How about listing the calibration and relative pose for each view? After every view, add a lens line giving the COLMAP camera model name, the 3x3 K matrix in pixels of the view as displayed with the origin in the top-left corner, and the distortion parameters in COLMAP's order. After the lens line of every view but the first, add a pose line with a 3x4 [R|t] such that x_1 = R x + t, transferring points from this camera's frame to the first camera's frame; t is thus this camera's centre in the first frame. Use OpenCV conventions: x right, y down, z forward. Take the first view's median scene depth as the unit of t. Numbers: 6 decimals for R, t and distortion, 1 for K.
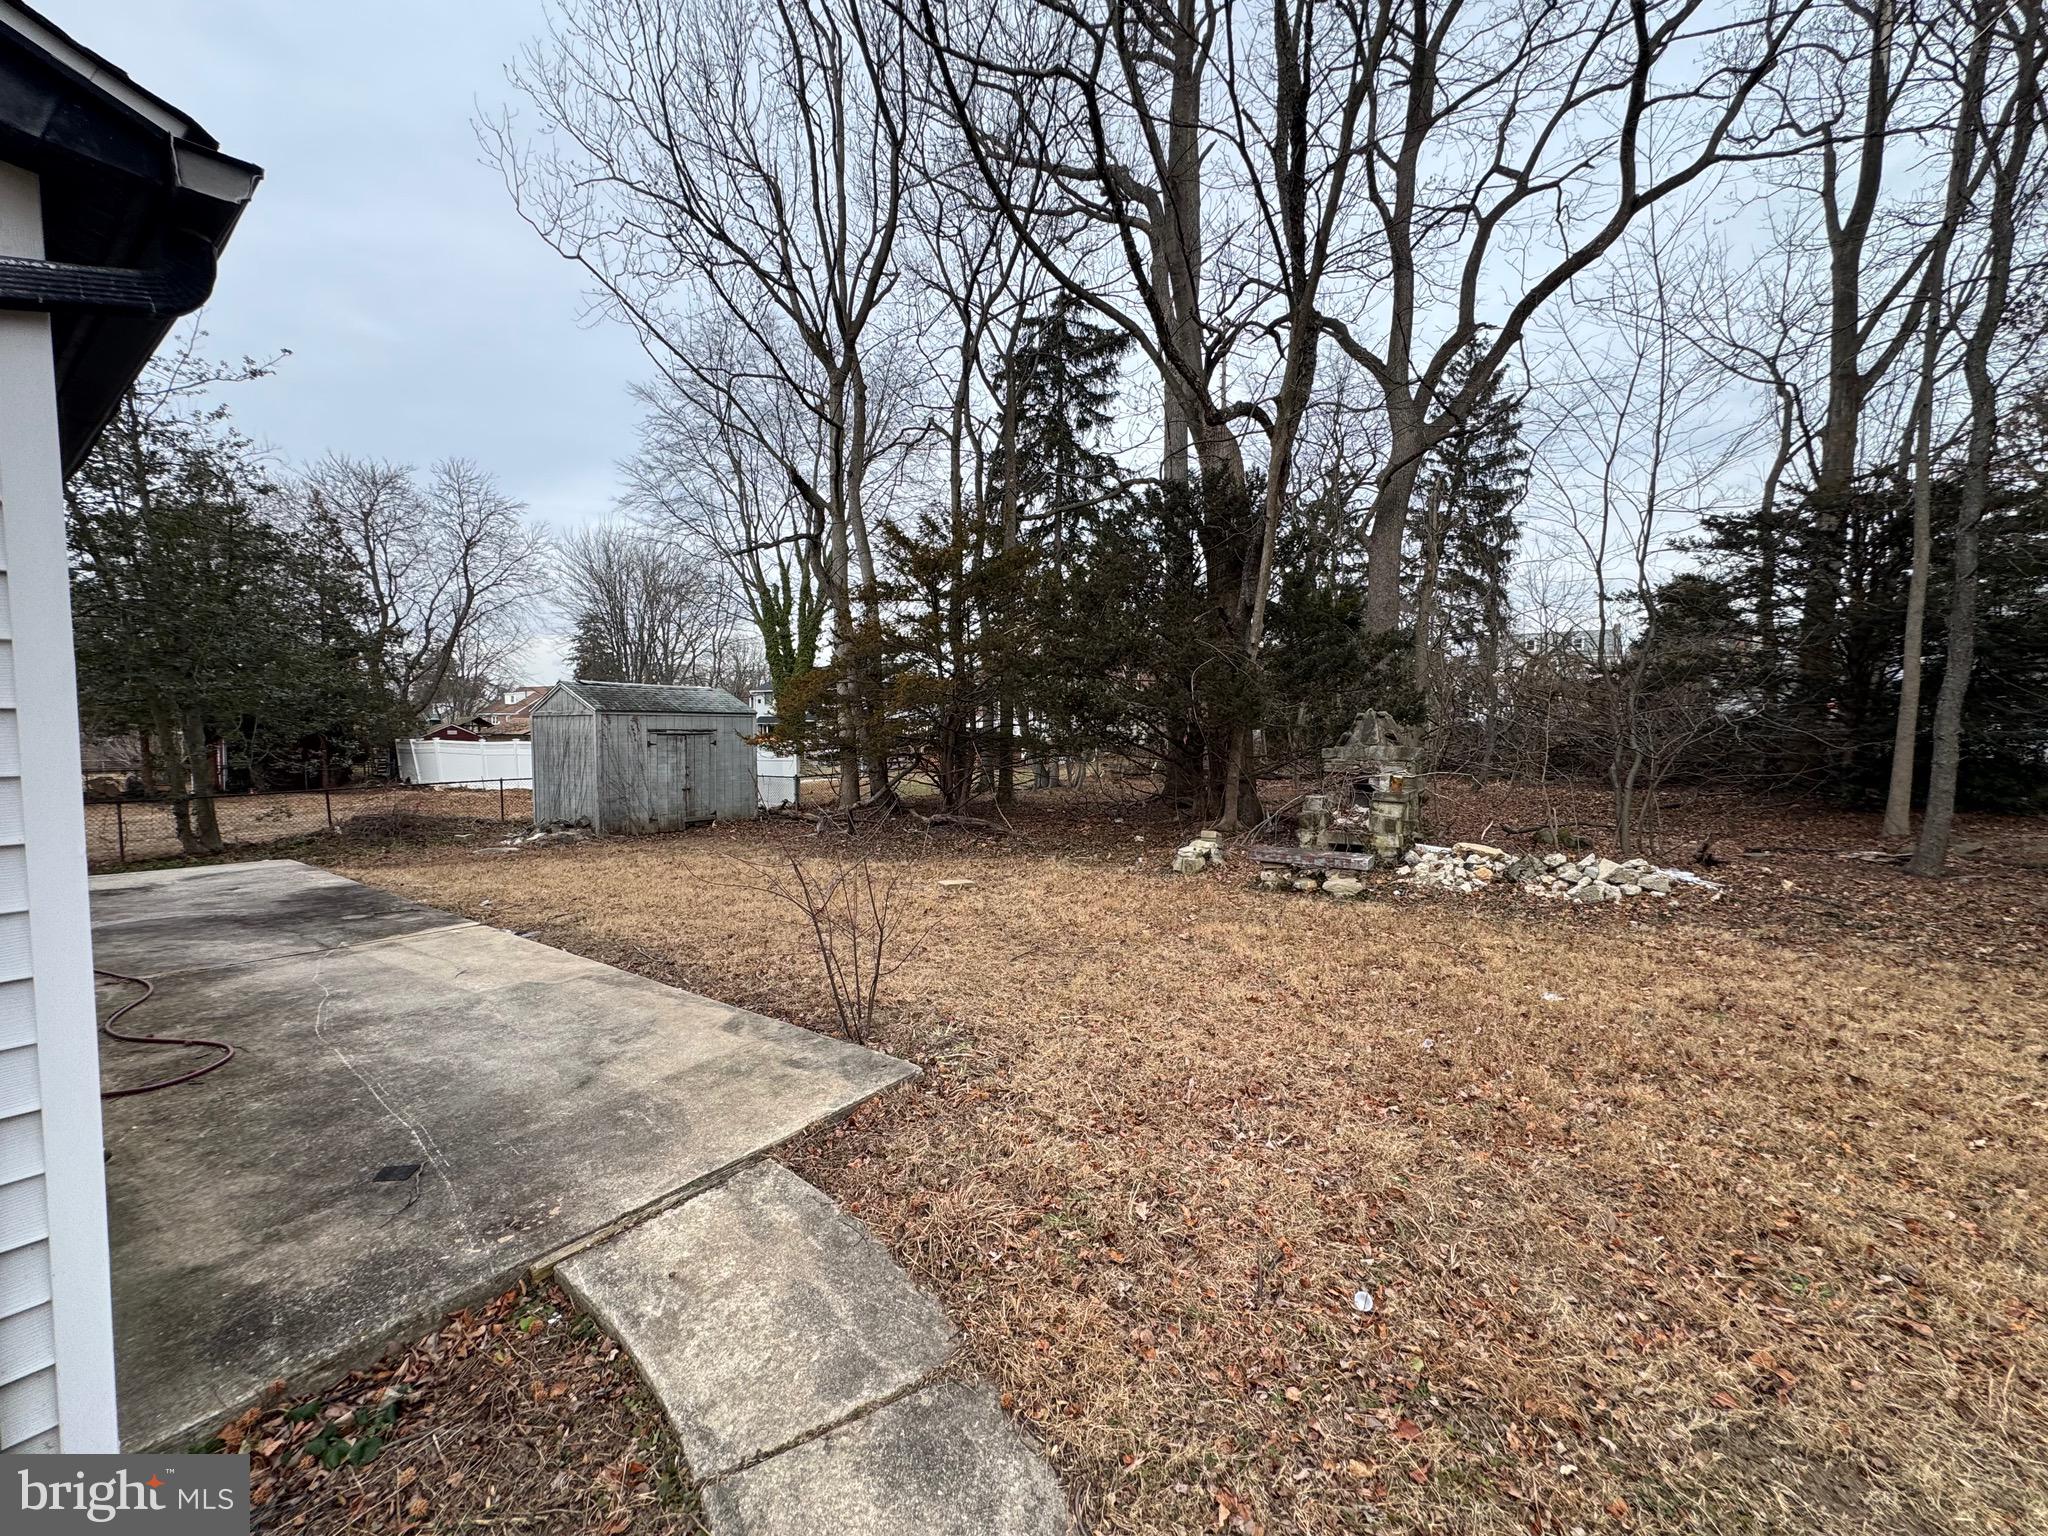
lens RADIAL K [[810.3, 0, 1024.0], [0, 810.3, 768.0], [0, 0, 1]] dist [-0.006986, -0.000088]
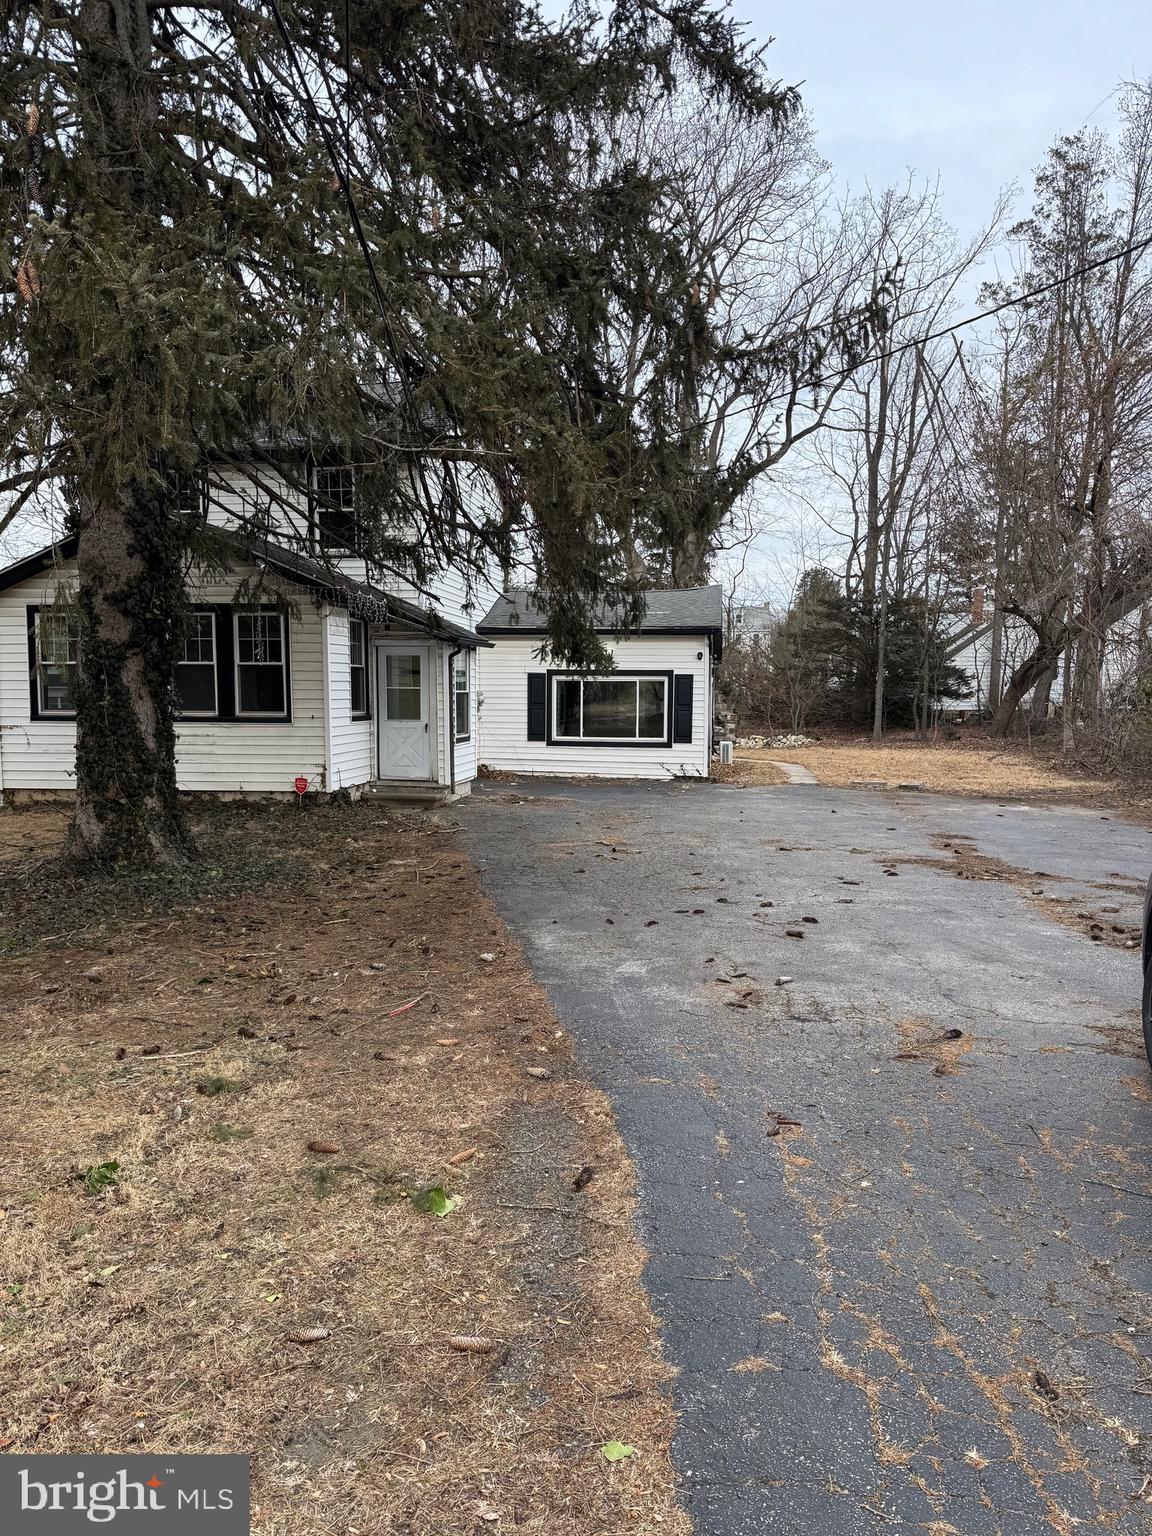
lens RADIAL K [[1073.2, 0, 581.7], [0, 1073.2, 761.5], [0, 0, 1]] dist [0.092422, -0.148692]
pose [[0.892406, -0.034092, 0.449944, -0.918389], [0.027259, 0.999394, 0.021658, 0.043632], [-0.450410, -0.007063, 0.892794, -1.146907]]
